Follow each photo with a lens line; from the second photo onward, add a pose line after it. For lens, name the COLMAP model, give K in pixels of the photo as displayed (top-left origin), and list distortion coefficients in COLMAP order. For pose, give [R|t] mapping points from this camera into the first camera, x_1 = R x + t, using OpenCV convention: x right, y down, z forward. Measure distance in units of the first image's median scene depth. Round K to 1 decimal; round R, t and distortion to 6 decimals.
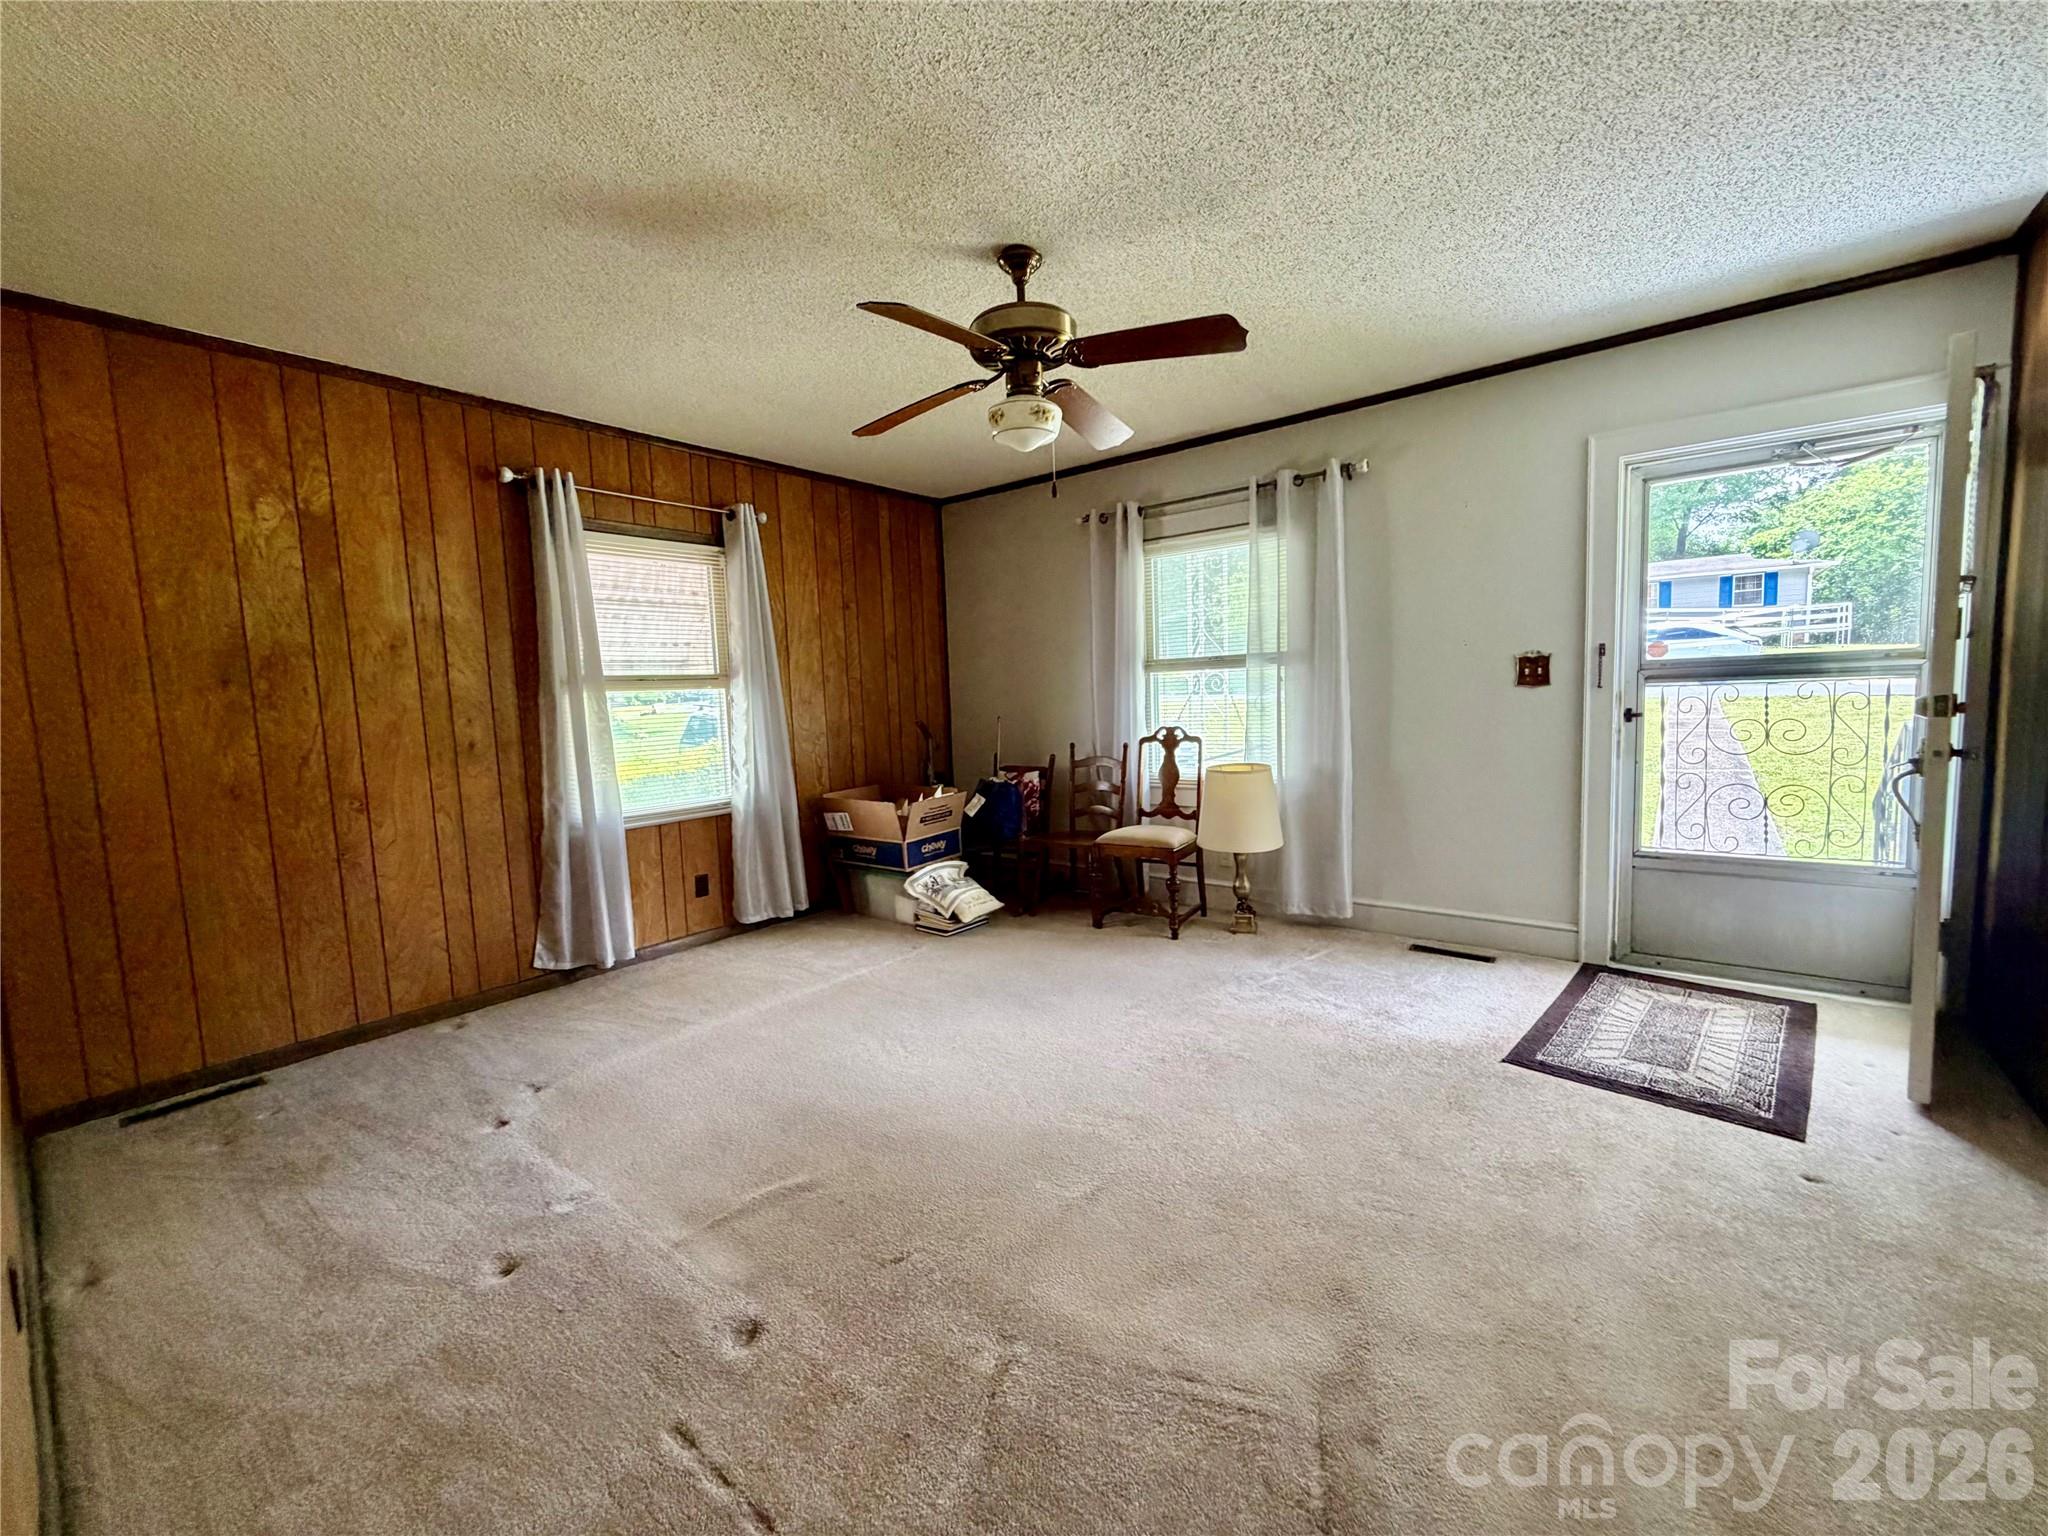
lens RADIAL K [[820.1, 0, 1020.0], [0, 820.1, 765.3], [0, 0, 1]] dist [0.012671, 0.000118]
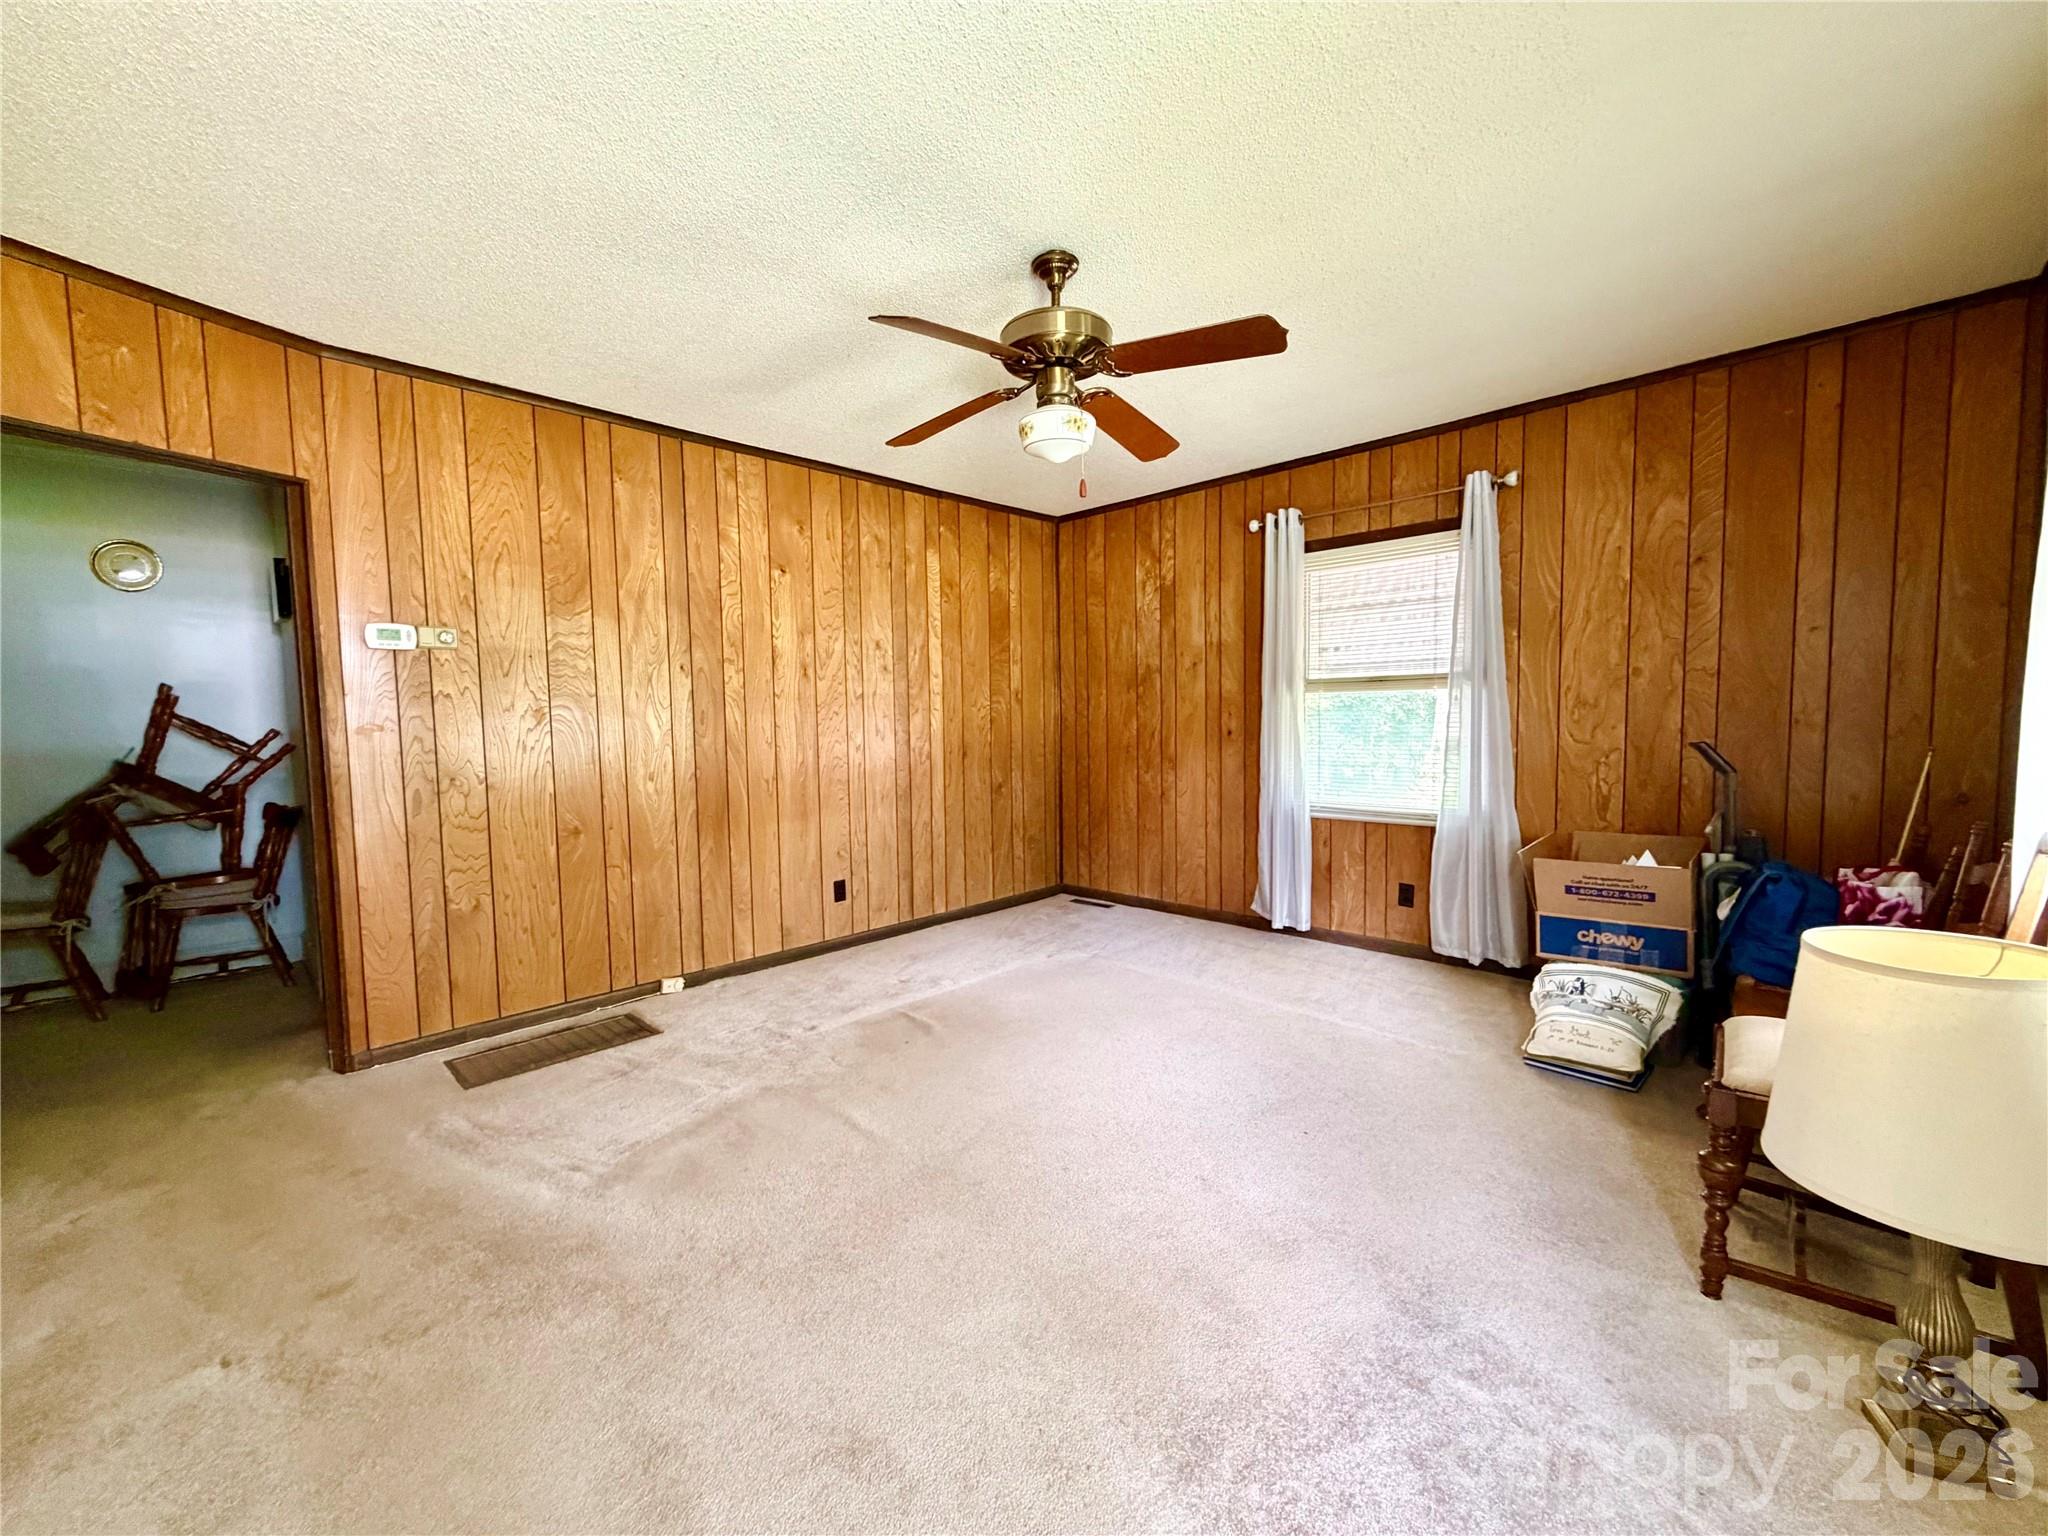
lens RADIAL K [[820.1, 0, 1020.0], [0, 820.1, 765.3], [0, 0, 1]] dist [0.012671, 0.000118]
pose [[-0.086948, 0.104438, -0.990723, 0.739041], [-0.066367, 0.991673, 0.110363, -0.100087], [0.994000, 0.075347, -0.079292, 0.783034]]
